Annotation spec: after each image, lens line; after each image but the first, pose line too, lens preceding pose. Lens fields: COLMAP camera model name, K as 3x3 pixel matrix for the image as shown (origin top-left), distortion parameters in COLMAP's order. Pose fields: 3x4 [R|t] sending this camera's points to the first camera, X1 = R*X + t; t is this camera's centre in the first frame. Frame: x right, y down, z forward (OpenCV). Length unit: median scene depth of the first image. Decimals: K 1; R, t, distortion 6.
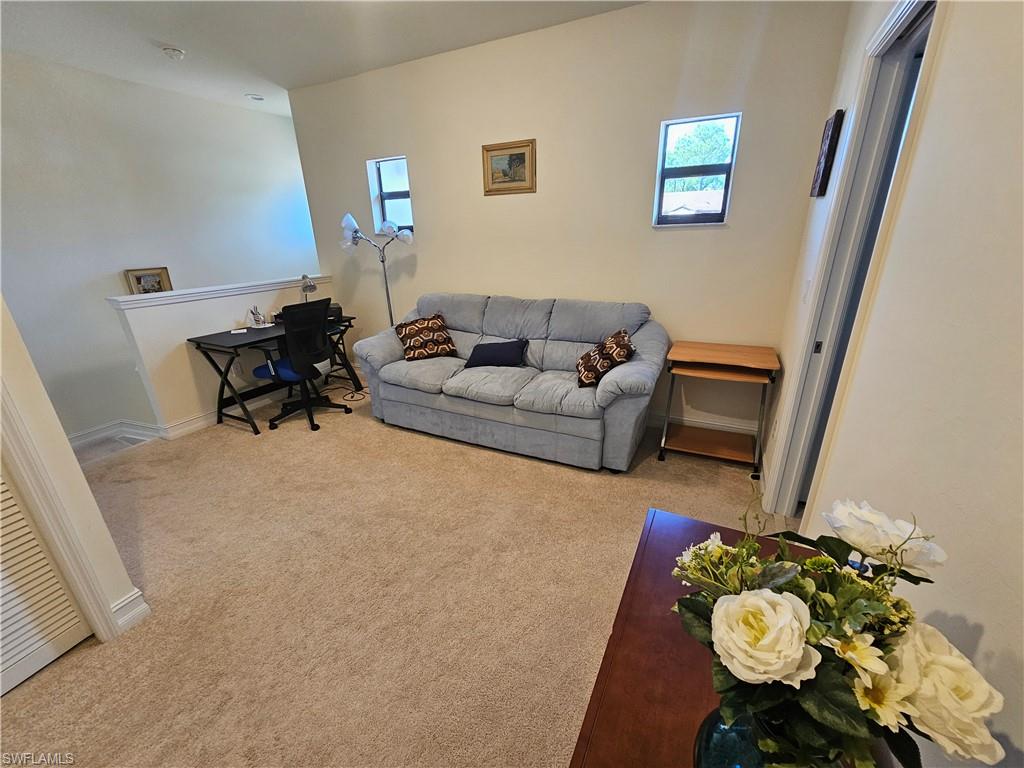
lens RADIAL K [[421.5, 0, 508.4], [0, 421.5, 387.0], [0, 0, 1]] dist [-0.003536, -0.000054]
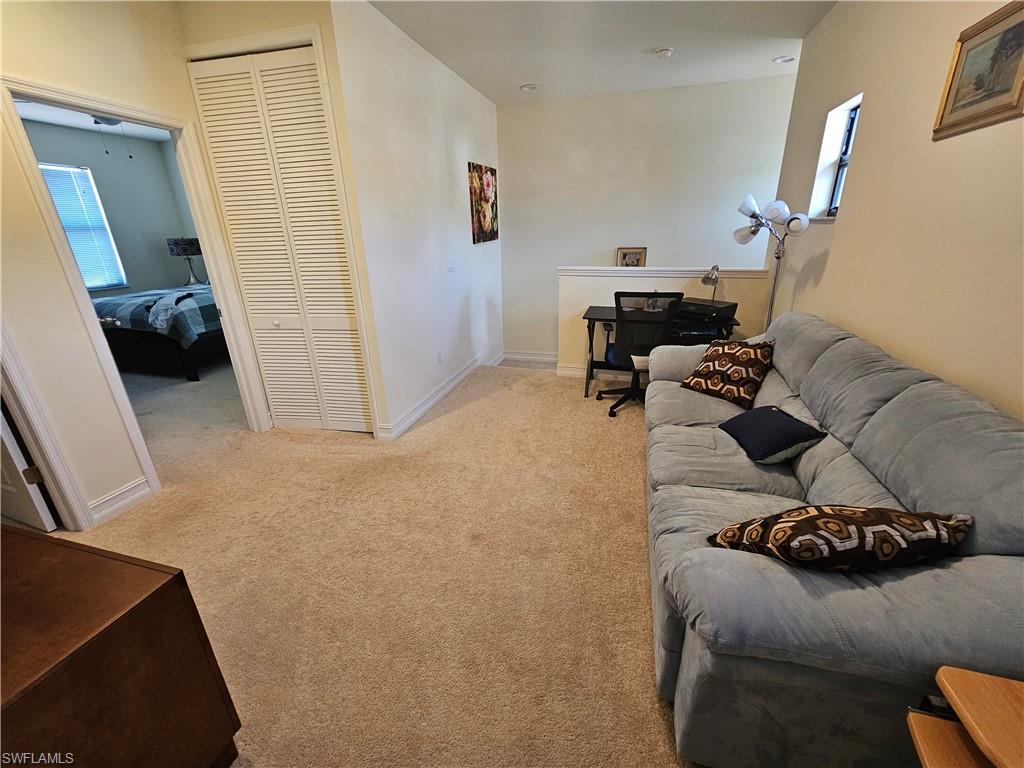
lens RADIAL K [[421.5, 0, 506.2], [0, 421.5, 384.0], [0, 0, 1]] dist [-0.003536, -0.000054]
pose [[0.179711, 0.356347, -0.916908, 0.398331], [-0.323513, 0.901646, 0.287008, -0.177377], [0.929001, 0.245053, 0.277319, 0.468748]]
